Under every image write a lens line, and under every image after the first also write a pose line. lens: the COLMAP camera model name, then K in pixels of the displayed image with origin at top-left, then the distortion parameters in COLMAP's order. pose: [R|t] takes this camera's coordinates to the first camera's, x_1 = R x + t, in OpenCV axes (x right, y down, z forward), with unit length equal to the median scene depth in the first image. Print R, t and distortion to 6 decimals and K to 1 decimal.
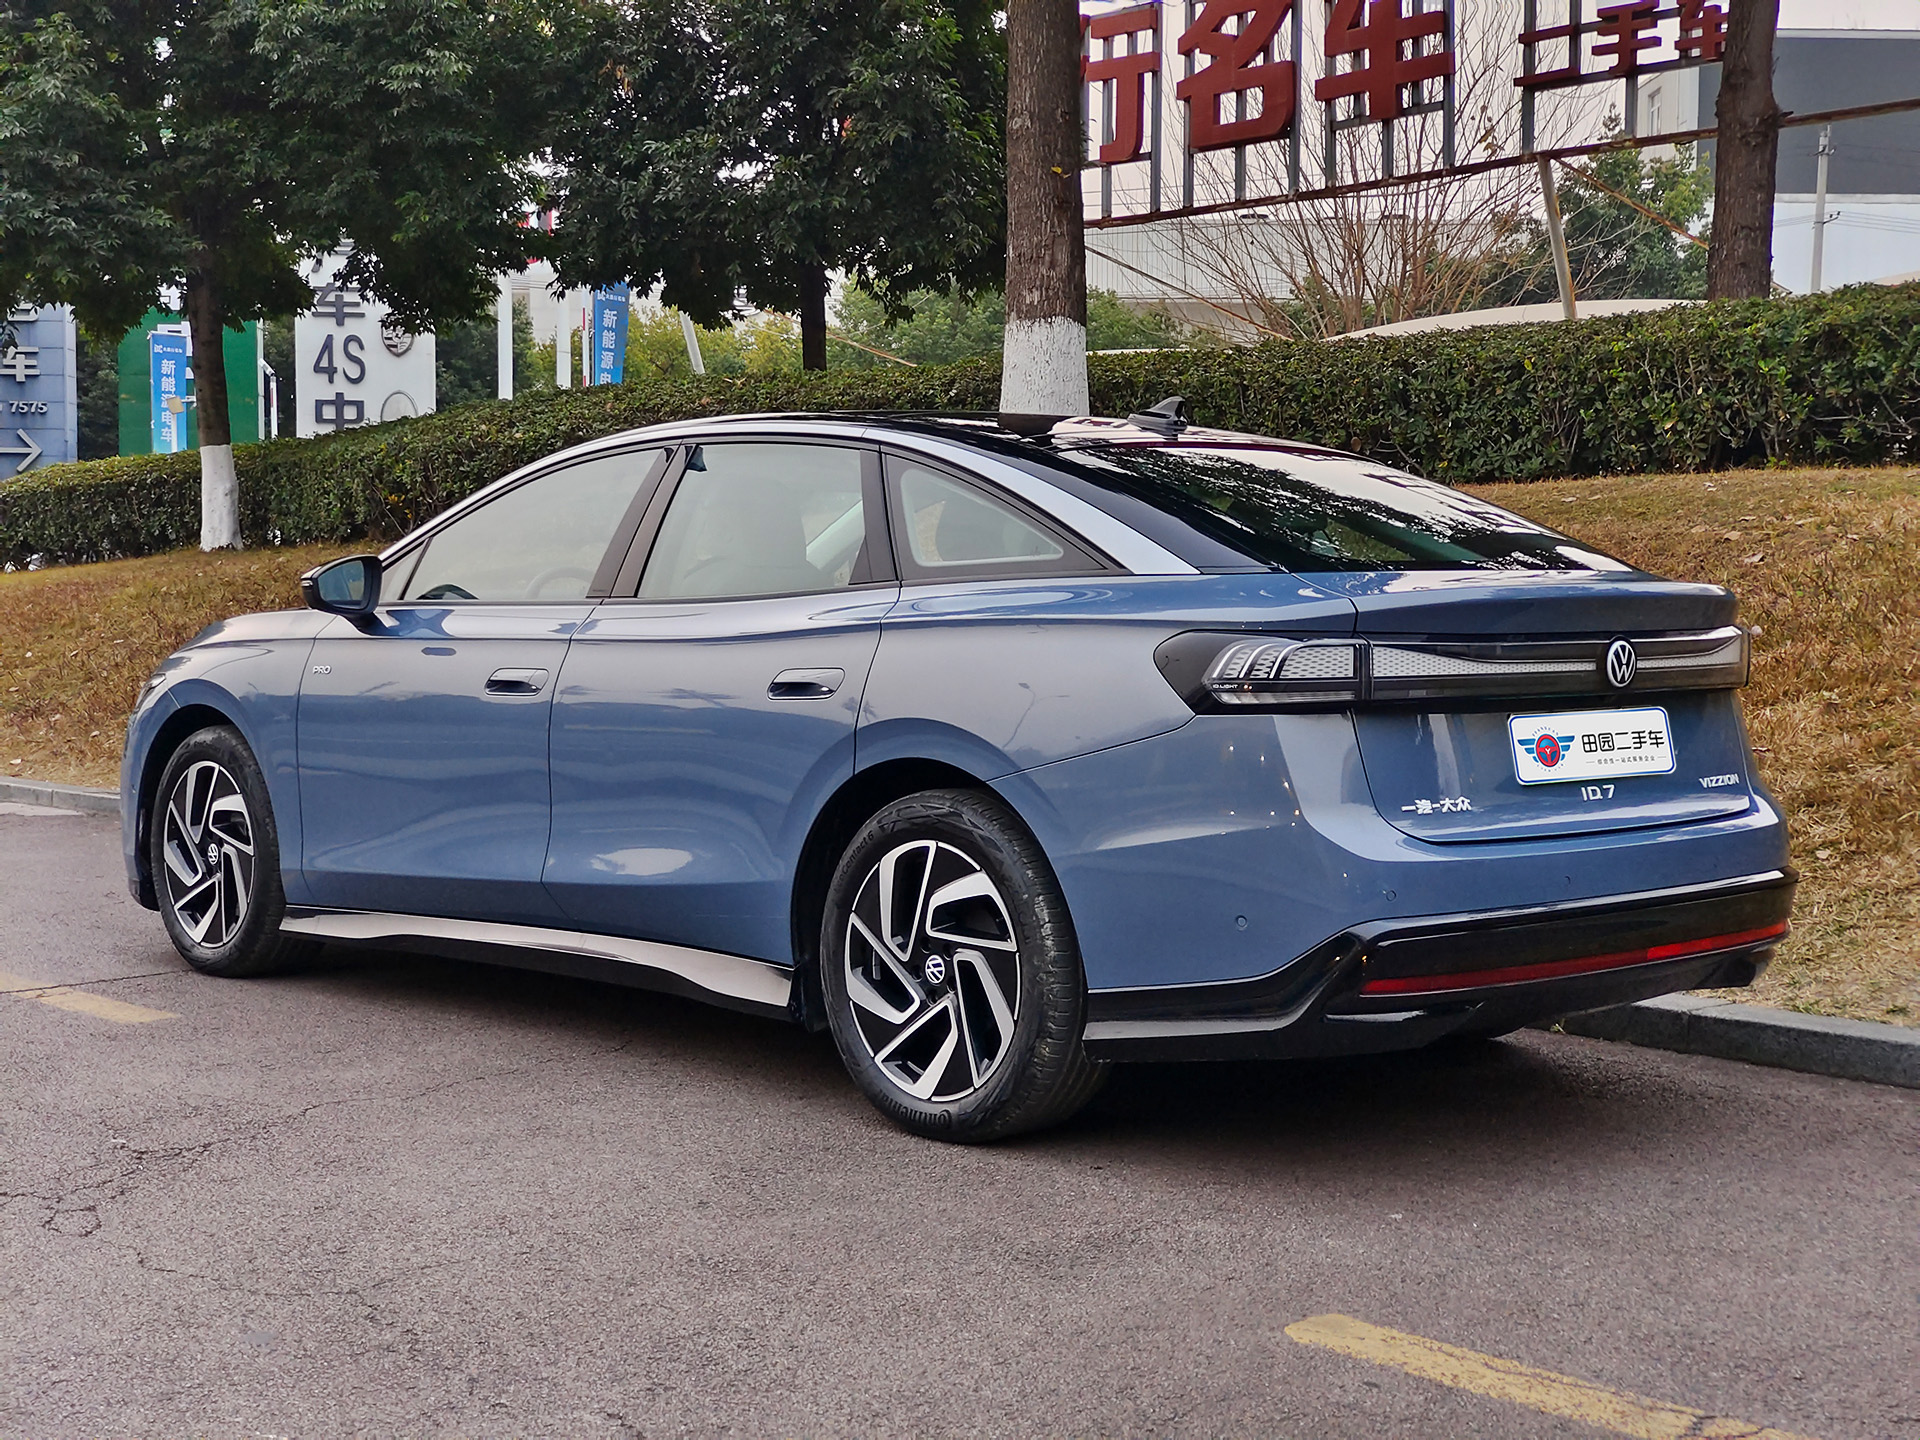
lens RADIAL K [[2642.0, 0, 962.2], [0, 2642.0, 725.8], [0, 0, 1]] dist [0.147138, 0.000000]
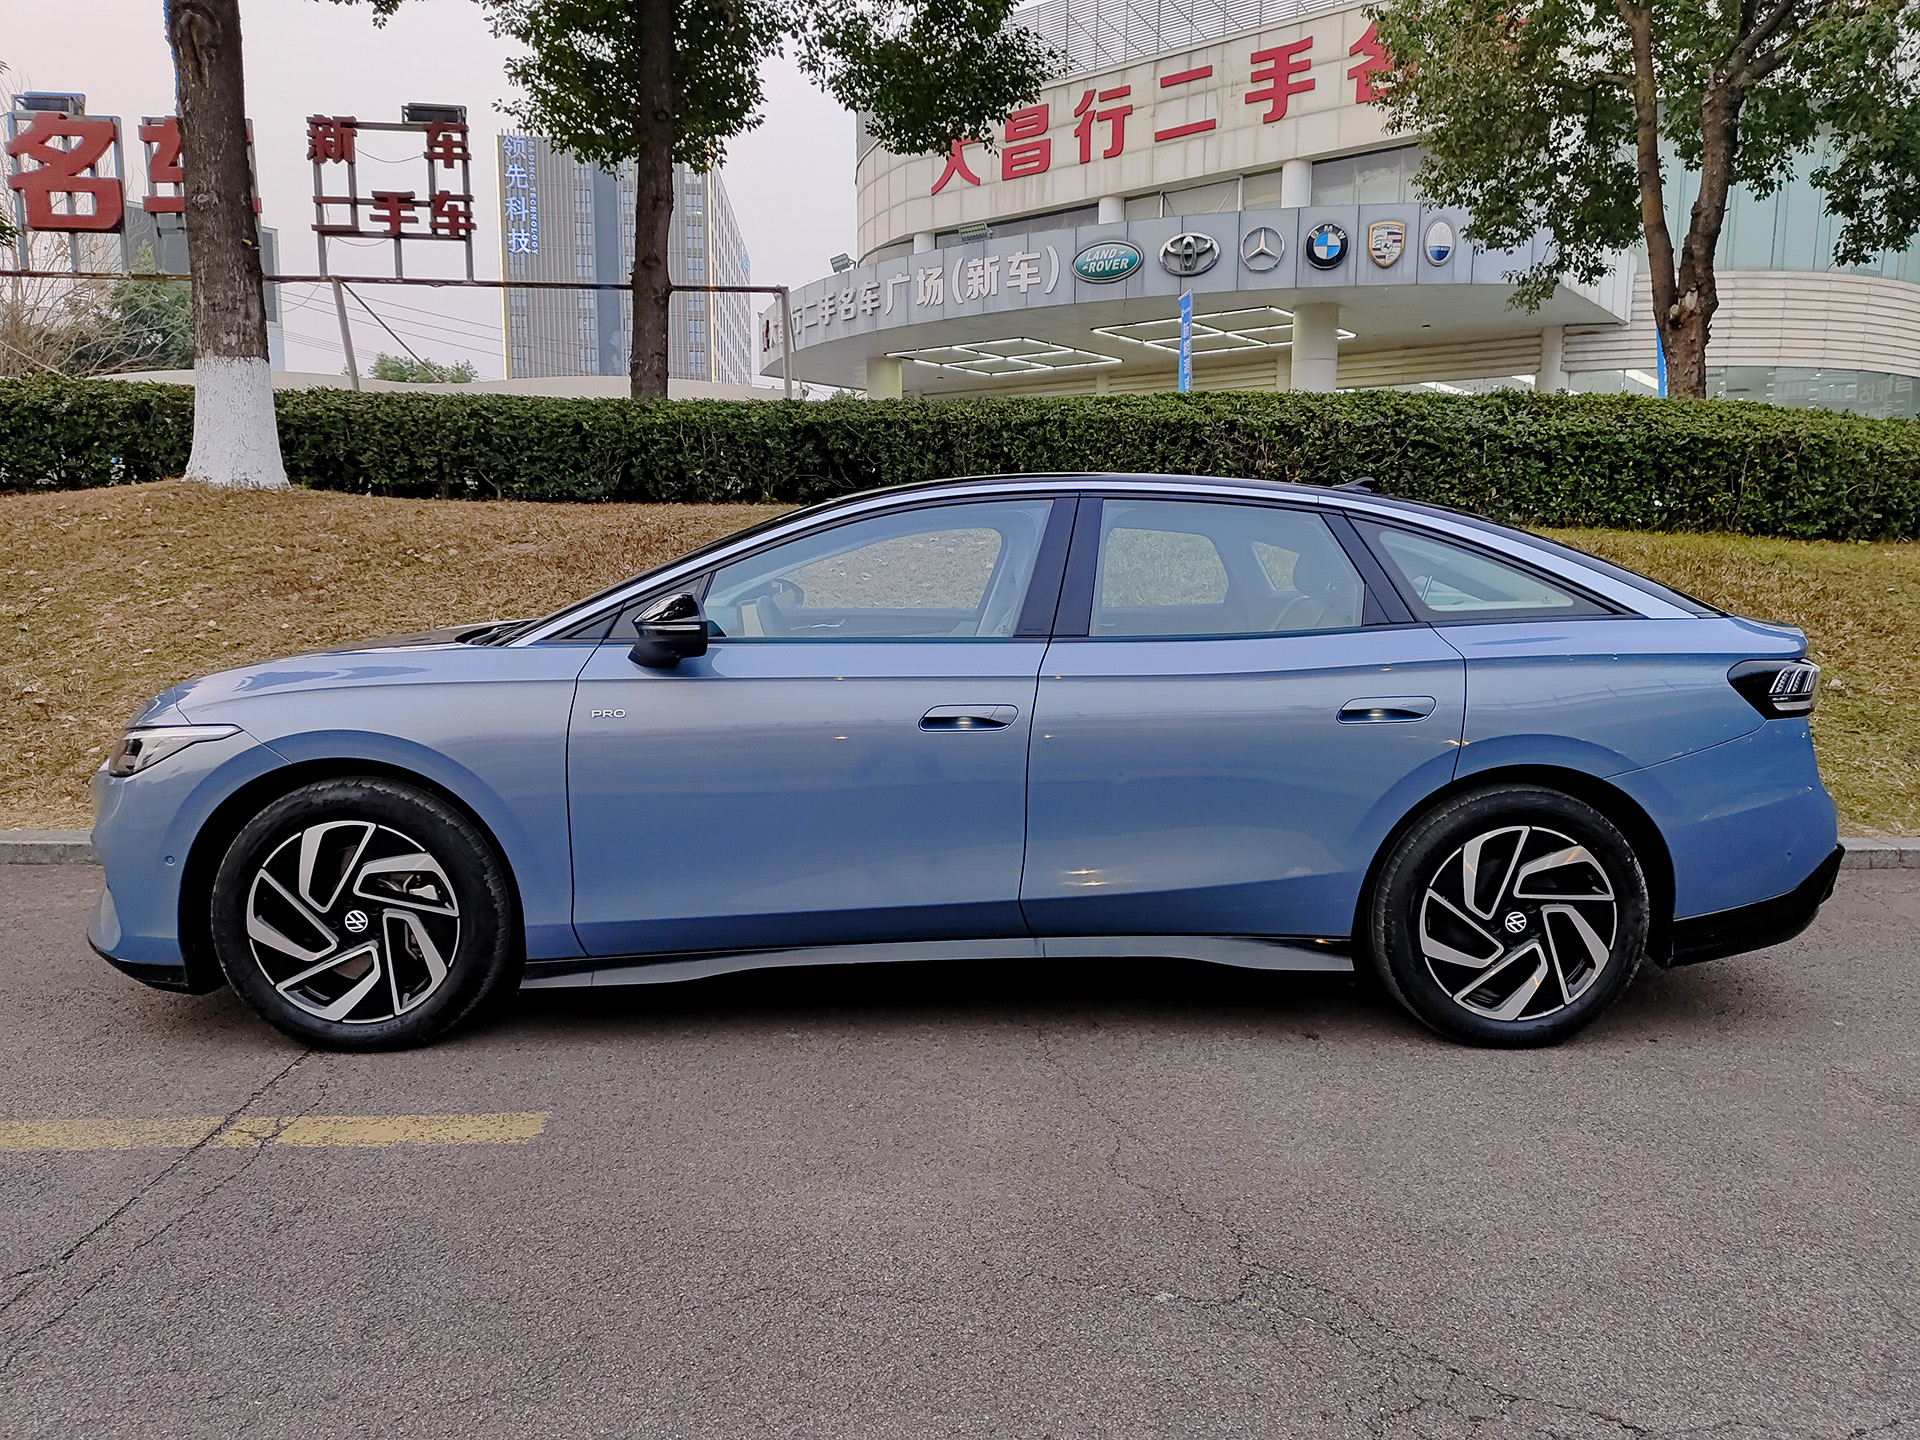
lens RADIAL K [[1349.7, 0, 963.1], [0, 1349.7, 726.1], [0, 0, 1]] dist [0.011453, -0.024115]
pose [[0.634370, -0.093124, 0.767400, -0.318988], [0.027204, 0.994792, 0.098230, -0.036144], [-0.772551, -0.041438, 0.633600, 0.364671]]
